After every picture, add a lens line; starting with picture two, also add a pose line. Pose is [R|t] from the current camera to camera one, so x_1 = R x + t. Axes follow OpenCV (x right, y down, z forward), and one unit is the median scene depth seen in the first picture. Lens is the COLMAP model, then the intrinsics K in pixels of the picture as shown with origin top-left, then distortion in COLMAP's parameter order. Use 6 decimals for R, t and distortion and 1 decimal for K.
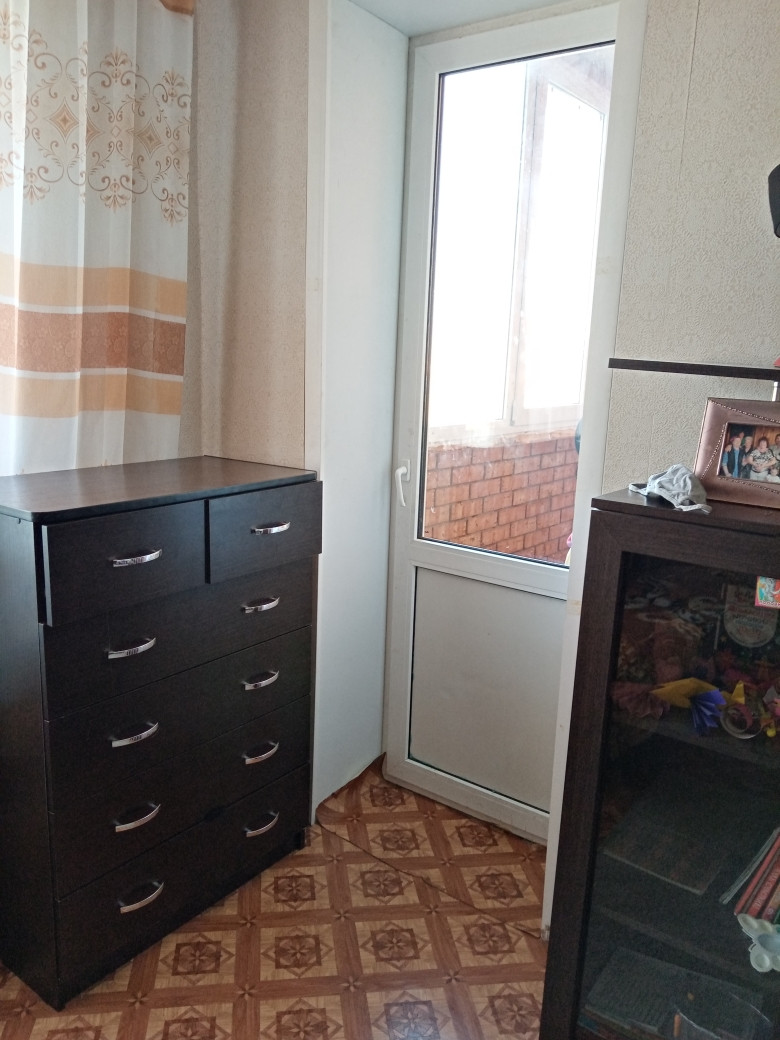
lens RADIAL K [[821.3, 0, 390.0], [0, 821.3, 520.0], [0, 0, 1]] dist [-0.003086, -0.010335]
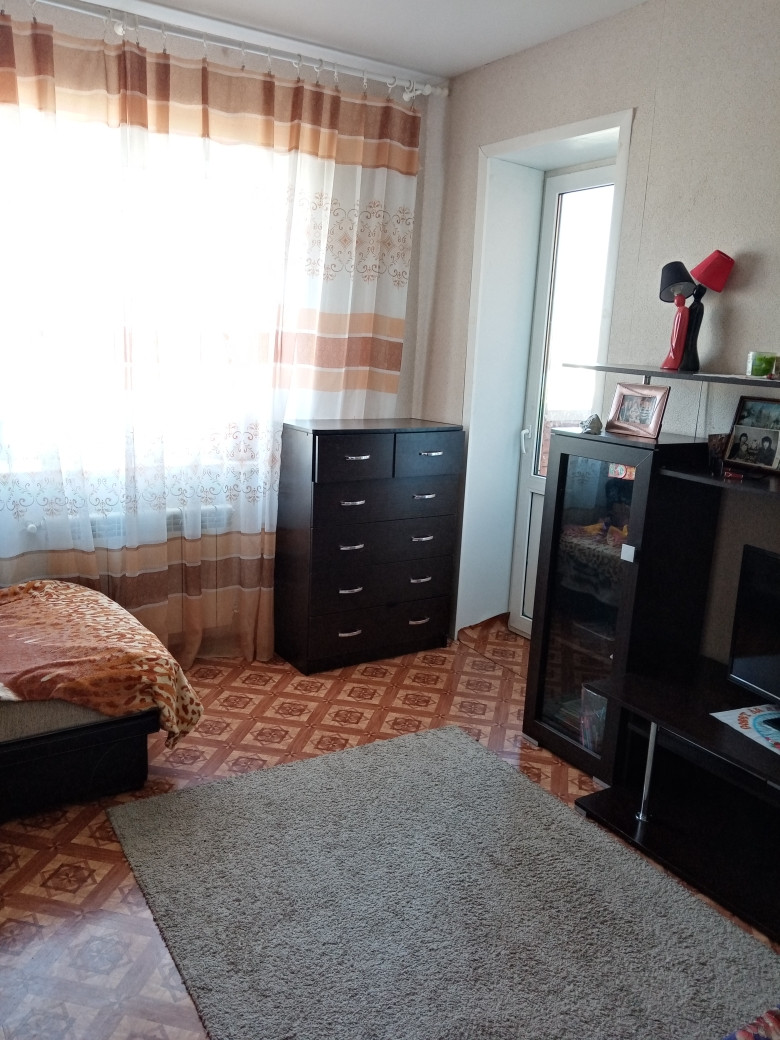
lens RADIAL K [[821.3, 0, 390.0], [0, 821.3, 520.0], [0, 0, 1]] dist [-0.003086, -0.010335]
pose [[0.937916, 0.075046, -0.338646, 0.382352], [-0.078637, 0.996898, 0.003123, 0.152440], [0.337830, 0.023701, 0.940909, -0.729660]]
